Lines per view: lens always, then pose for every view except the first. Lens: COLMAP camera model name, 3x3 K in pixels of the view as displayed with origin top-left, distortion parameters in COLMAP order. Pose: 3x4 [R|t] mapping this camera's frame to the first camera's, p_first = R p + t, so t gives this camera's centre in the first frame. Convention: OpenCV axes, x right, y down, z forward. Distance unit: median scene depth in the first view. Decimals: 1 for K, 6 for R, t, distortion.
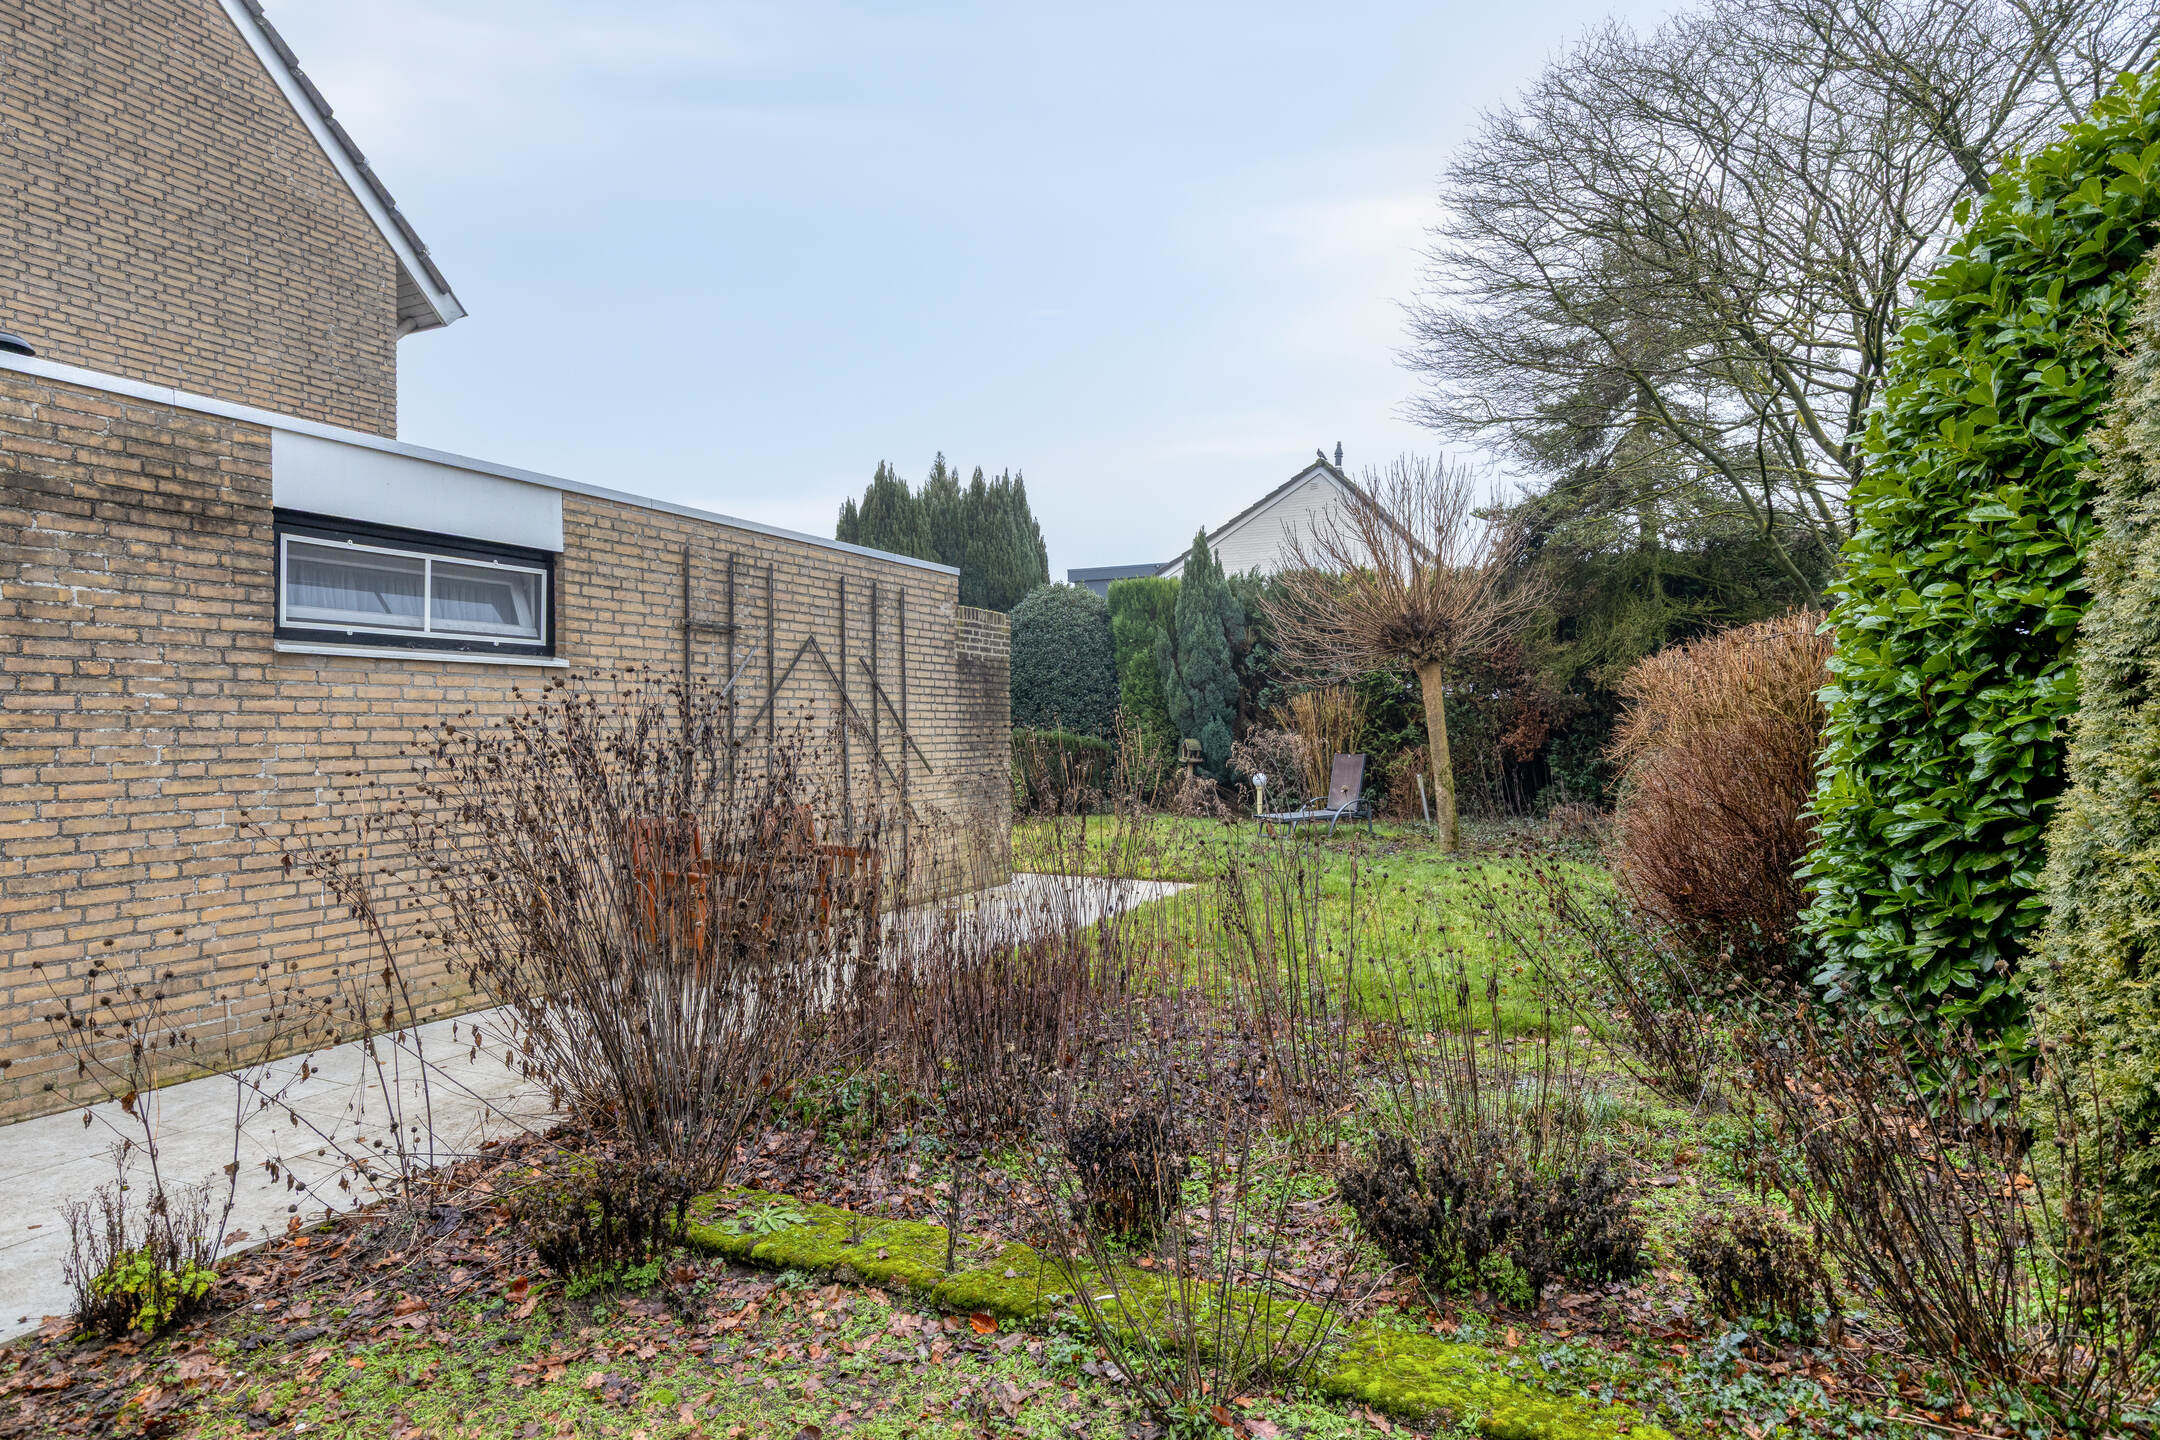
lens RADIAL K [[1194.2, 0, 1088.4], [0, 1194.2, 721.4], [0, 0, 1]] dist [-0.001694, 0.001763]
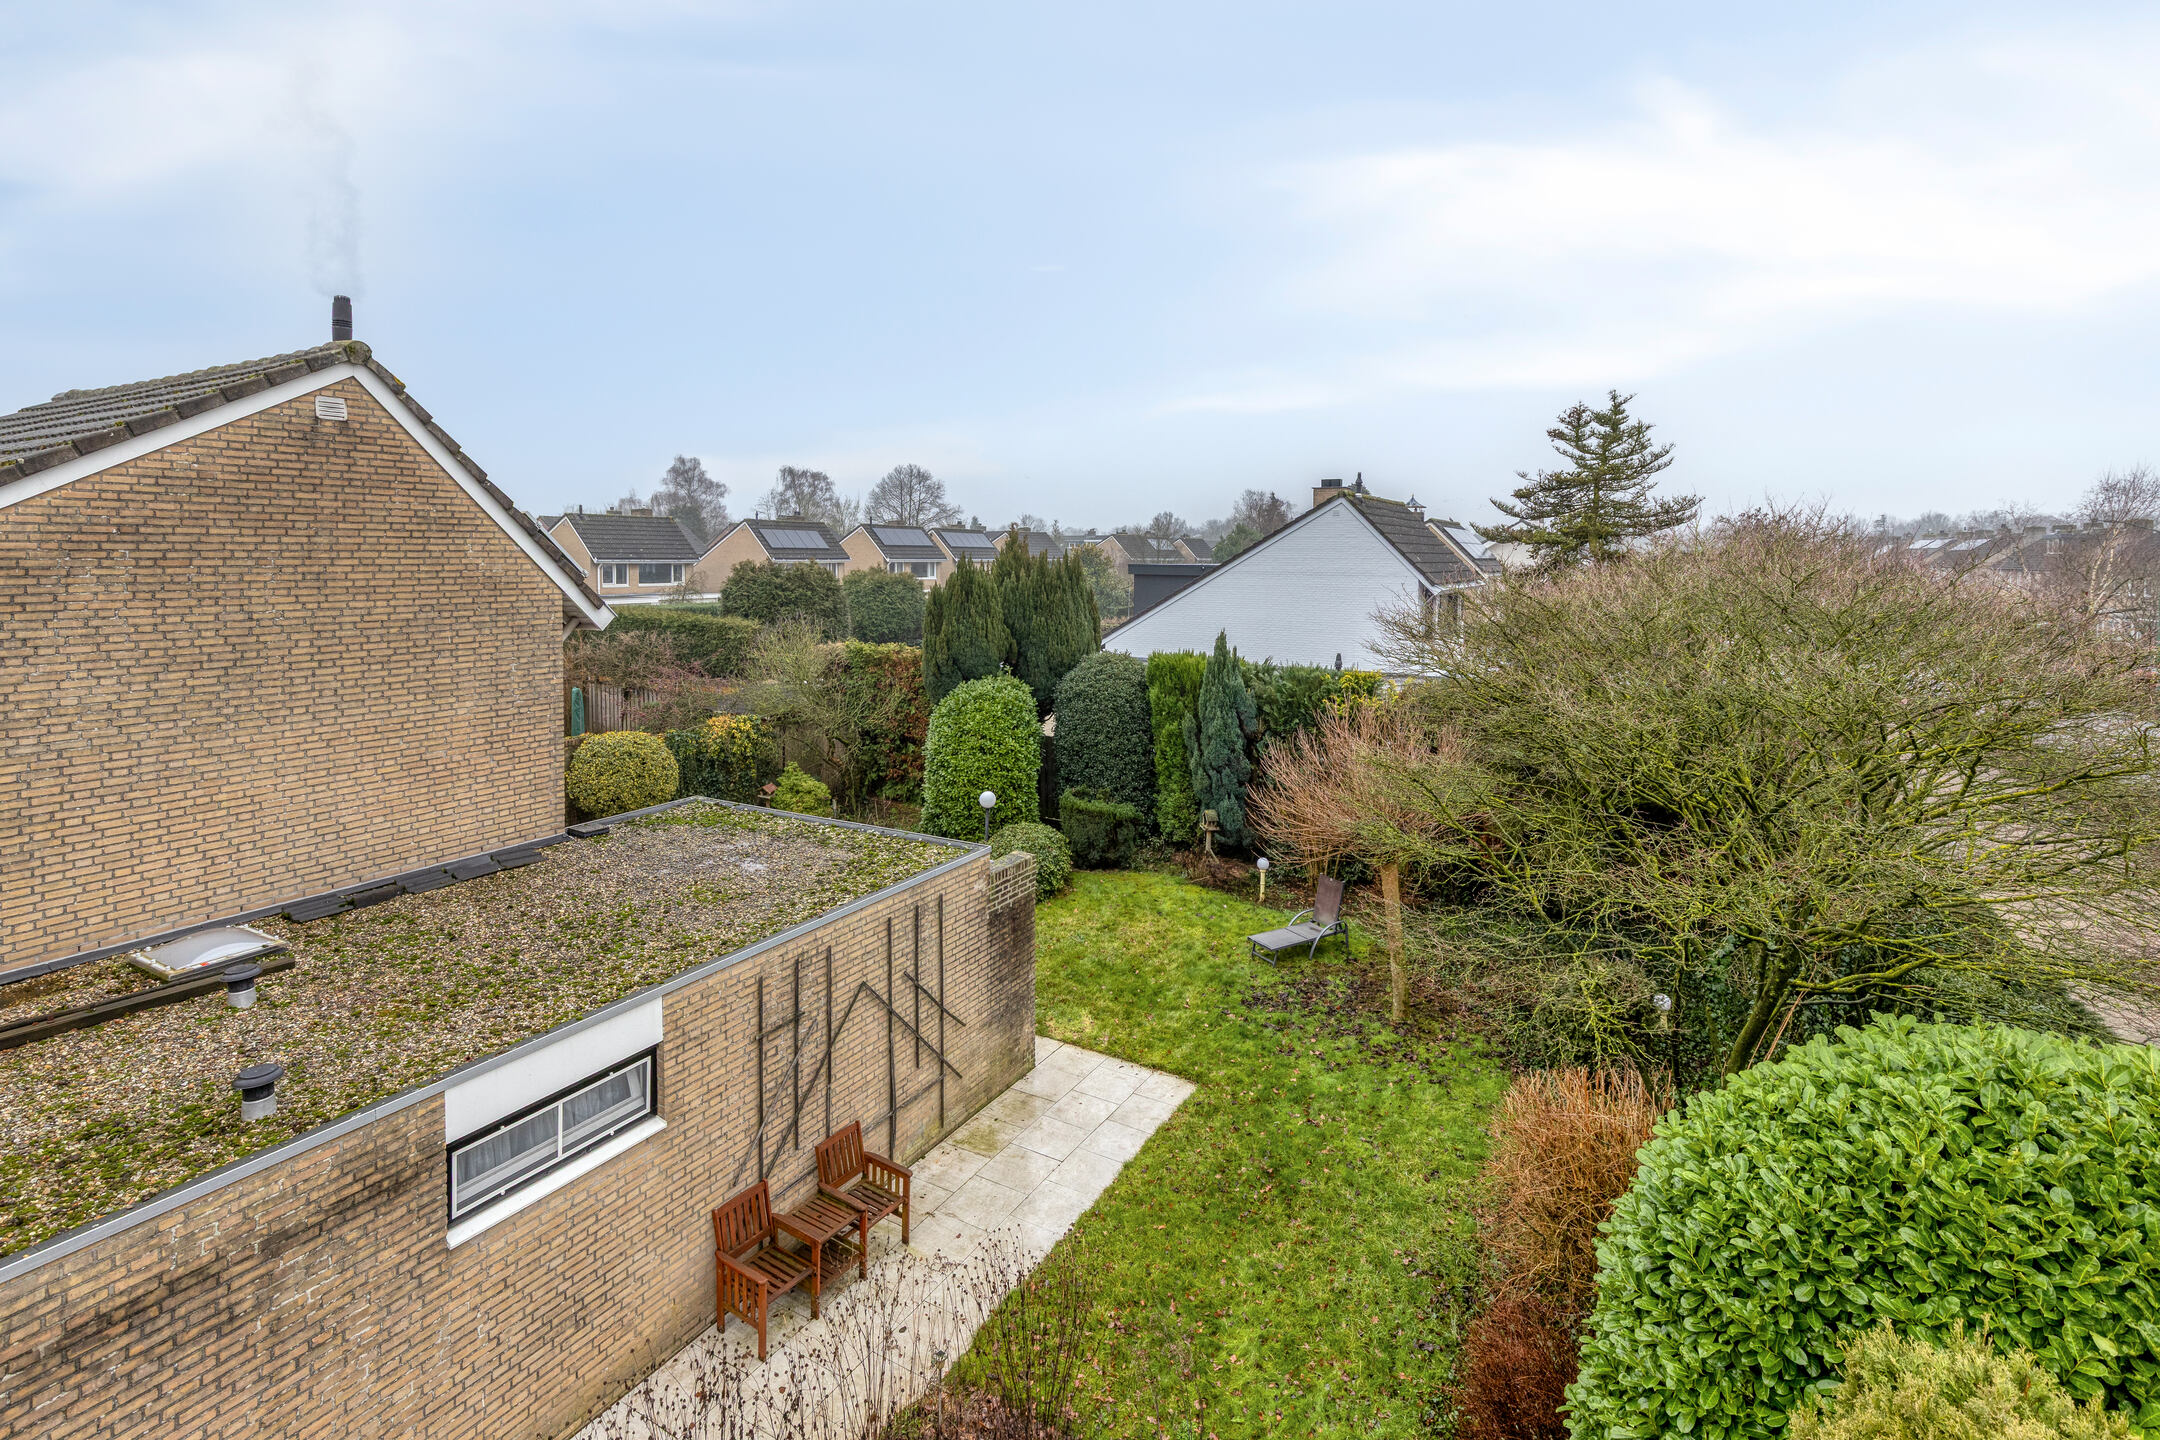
lens RADIAL K [[998.2, 0, 1068.1], [0, 998.2, 705.1], [0, 0, 1]] dist [-0.000436, -0.000126]
pose [[0.996877, 0.012022, -0.078044, 0.067030], [-0.009943, 0.999586, 0.026982, -0.386099], [0.078336, -0.026122, 0.996585, -0.048887]]
